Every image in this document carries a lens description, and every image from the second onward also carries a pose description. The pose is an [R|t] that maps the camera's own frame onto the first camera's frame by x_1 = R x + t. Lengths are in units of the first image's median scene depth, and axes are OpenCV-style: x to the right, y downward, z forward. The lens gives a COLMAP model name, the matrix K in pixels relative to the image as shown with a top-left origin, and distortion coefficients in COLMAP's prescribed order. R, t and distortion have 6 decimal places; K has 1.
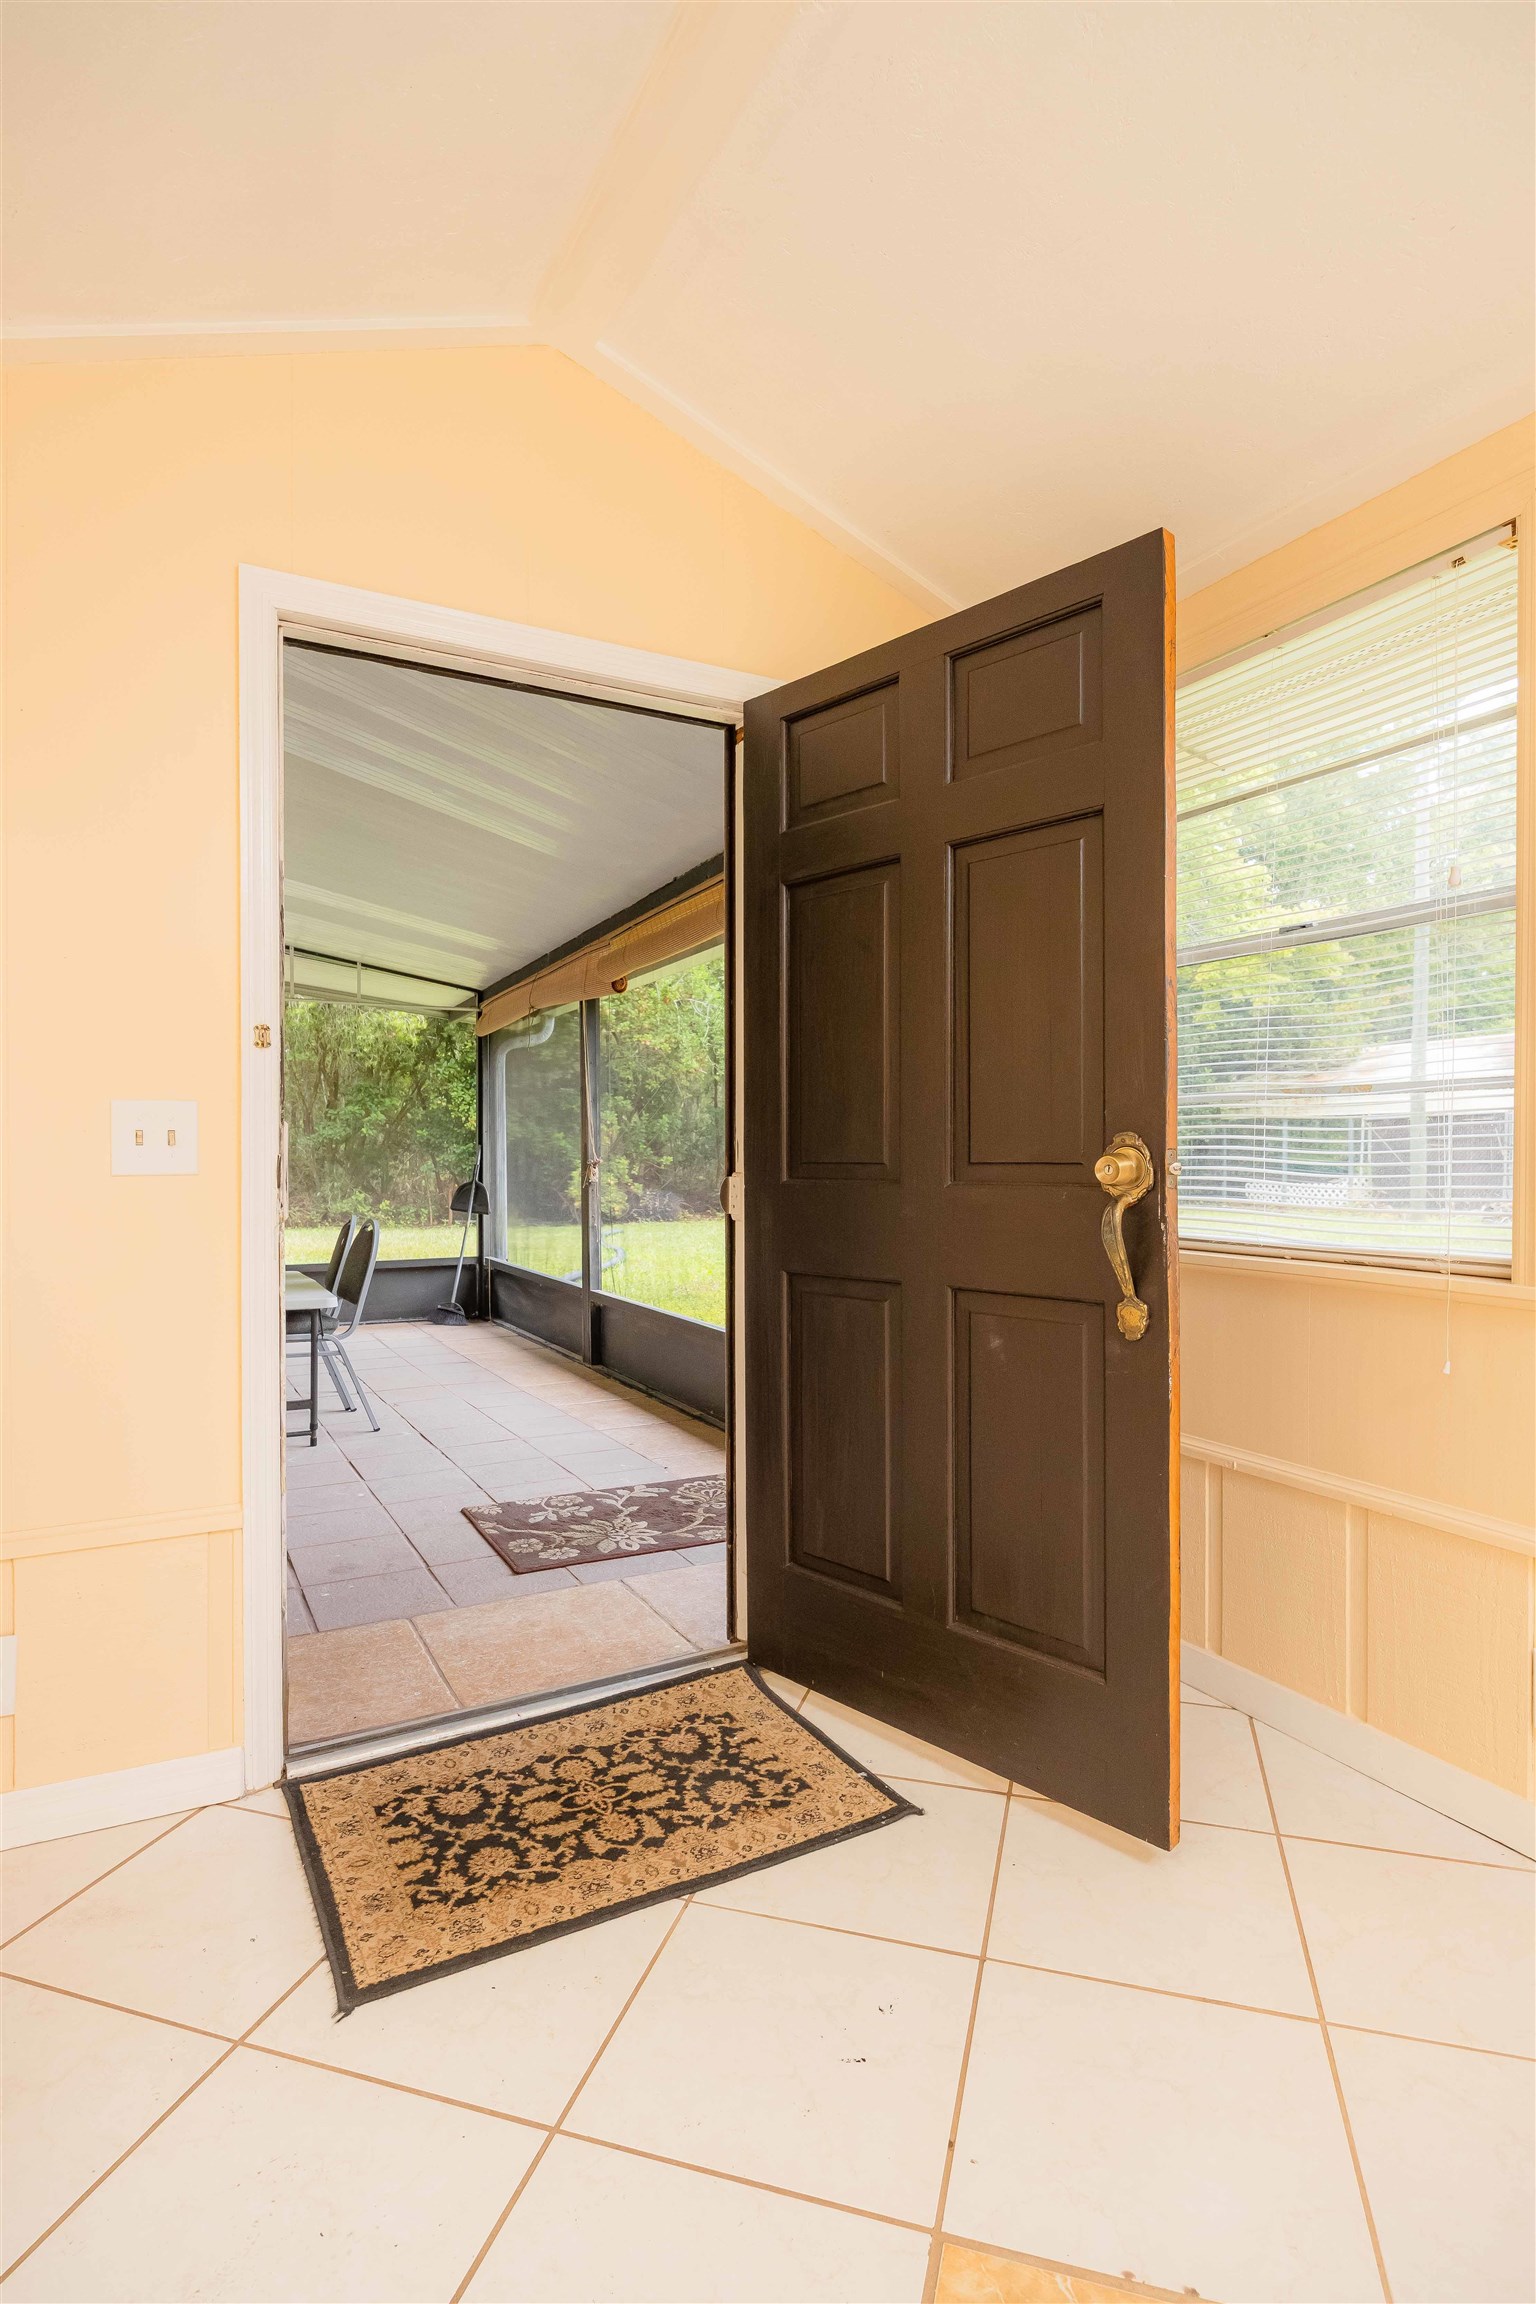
lens RADIAL K [[1171.8, 0, 769.1], [0, 1171.8, 1144.1], [0, 0, 1]] dist [0.001226, -0.001552]
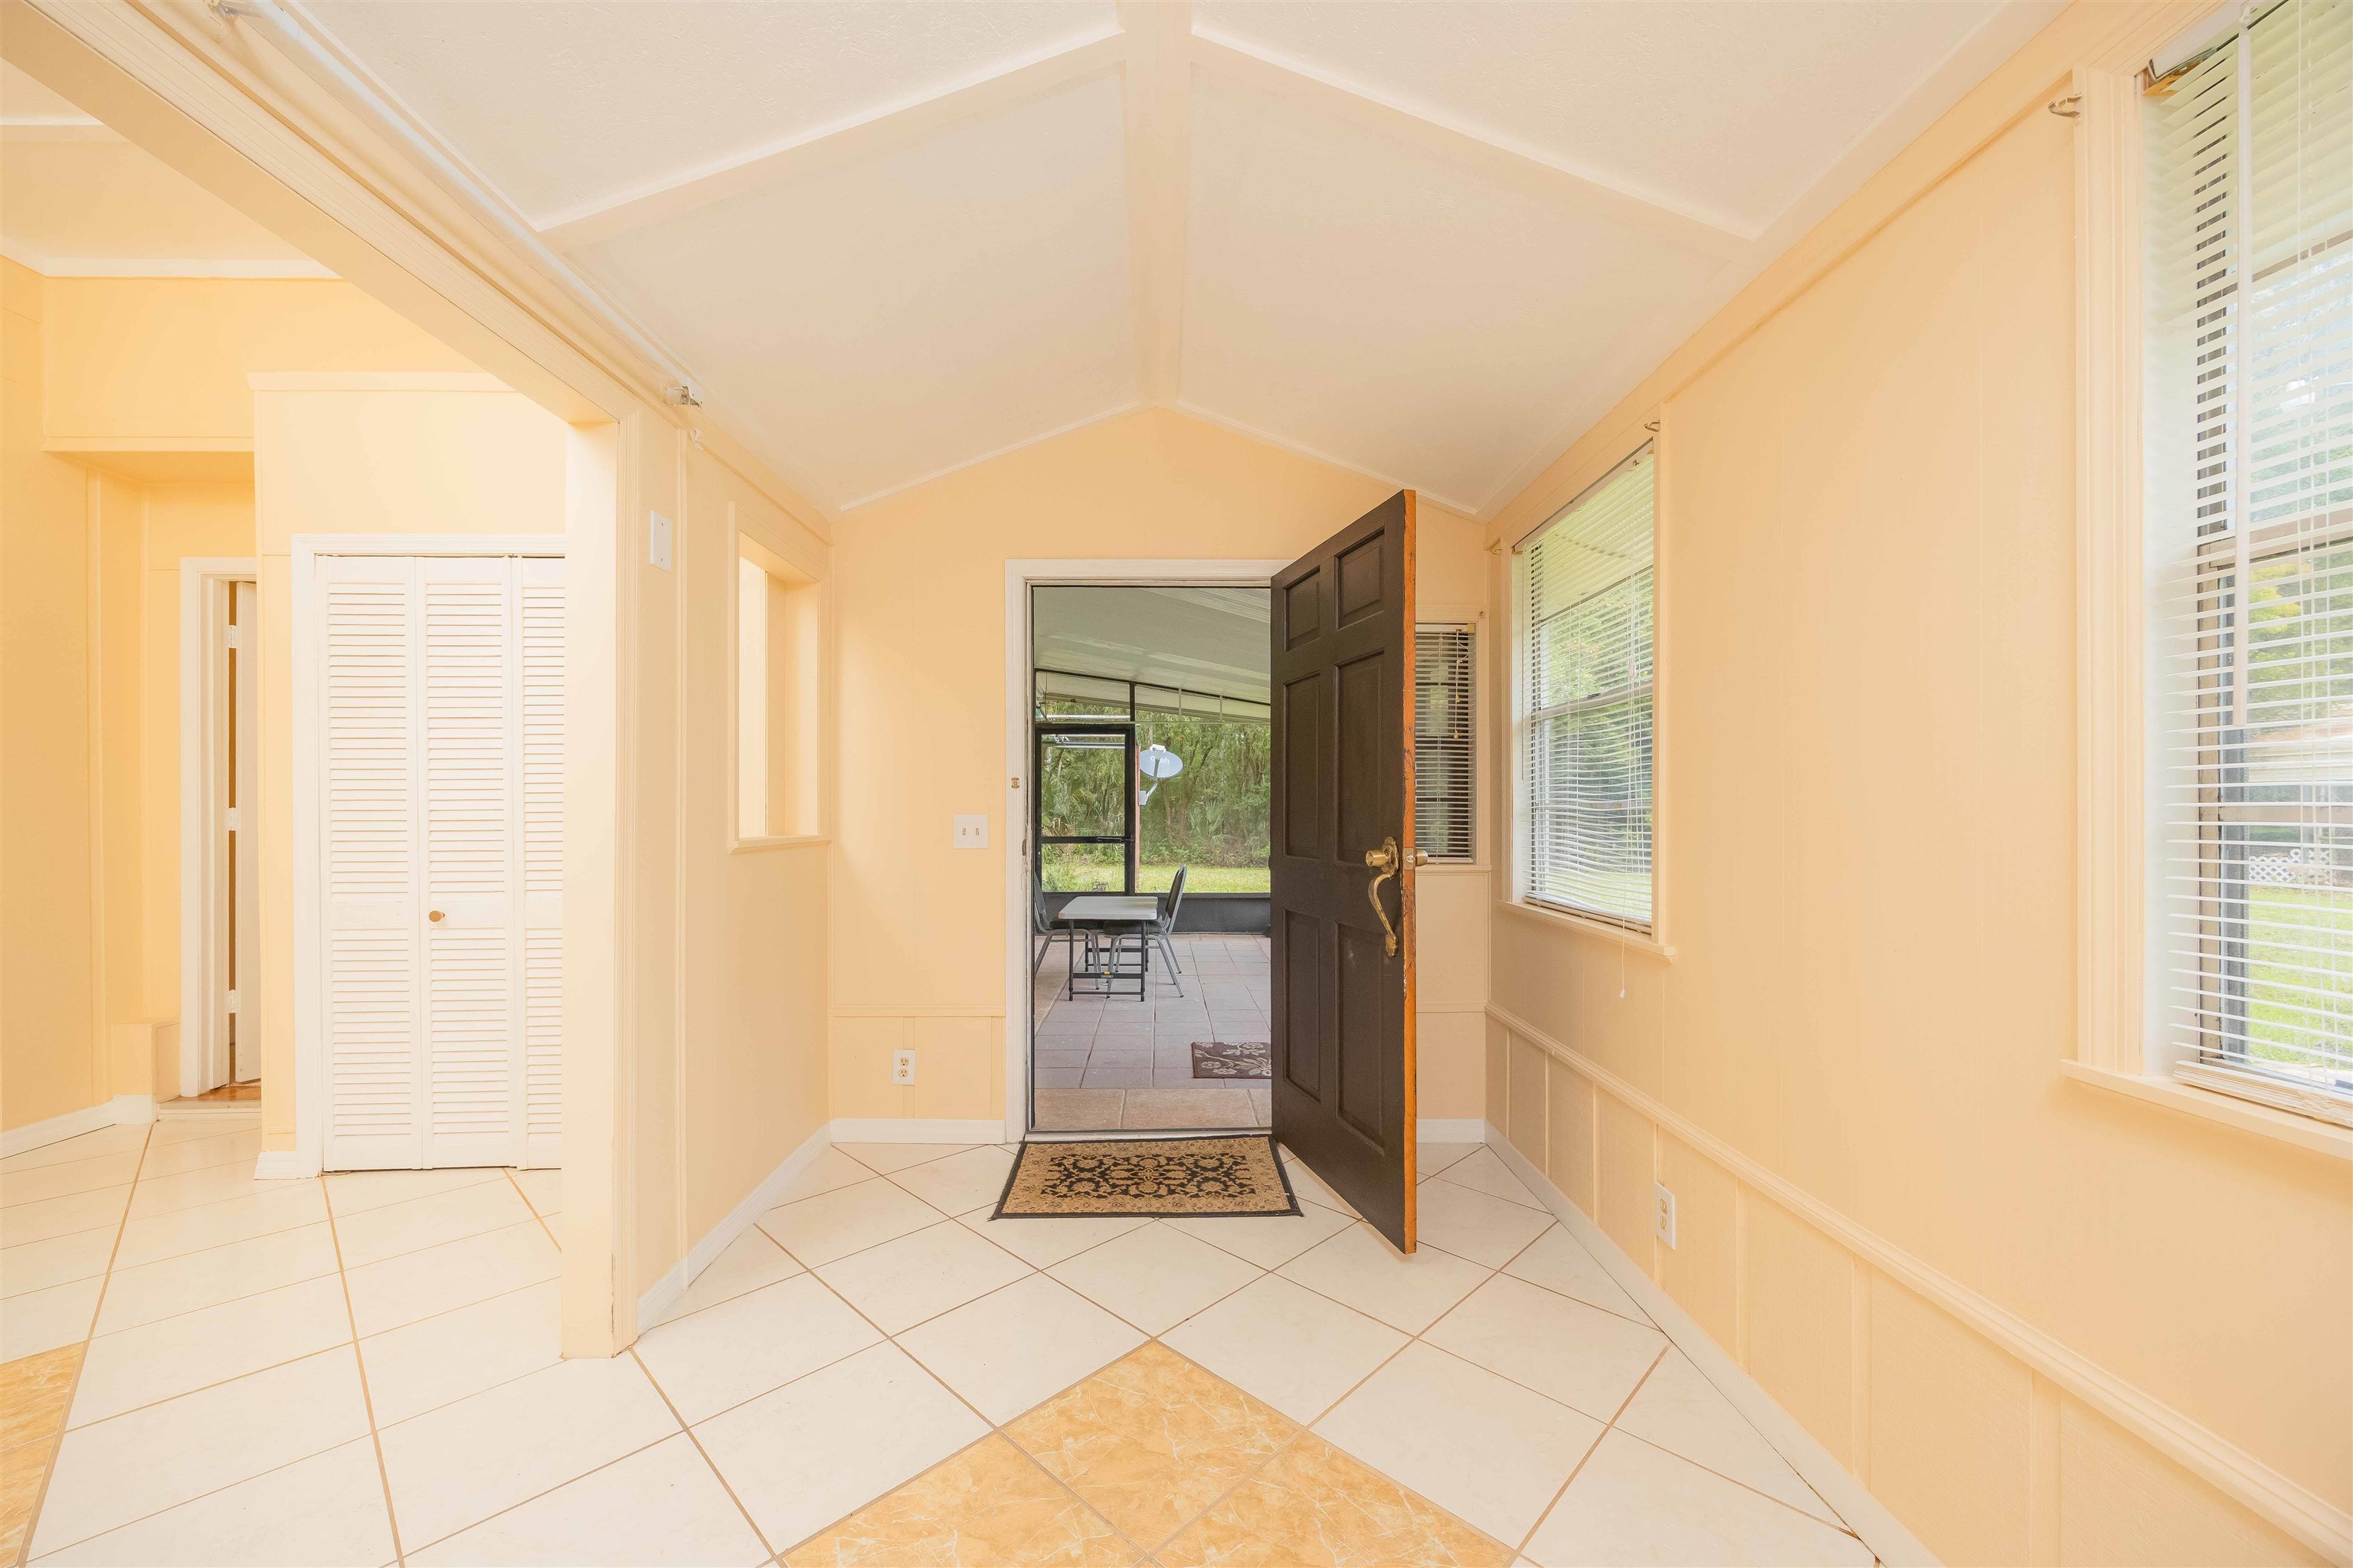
lens RADIAL K [[914.6, 0, 1178.5], [0, 914.6, 803.2], [0, 0, 1]] dist [0.000908, 0.000058]
pose [[0.883622, -0.003411, -0.468189, 0.603841], [0.001411, 0.999988, -0.004622, -0.049048], [0.468200, 0.003424, 0.883616, -0.313210]]
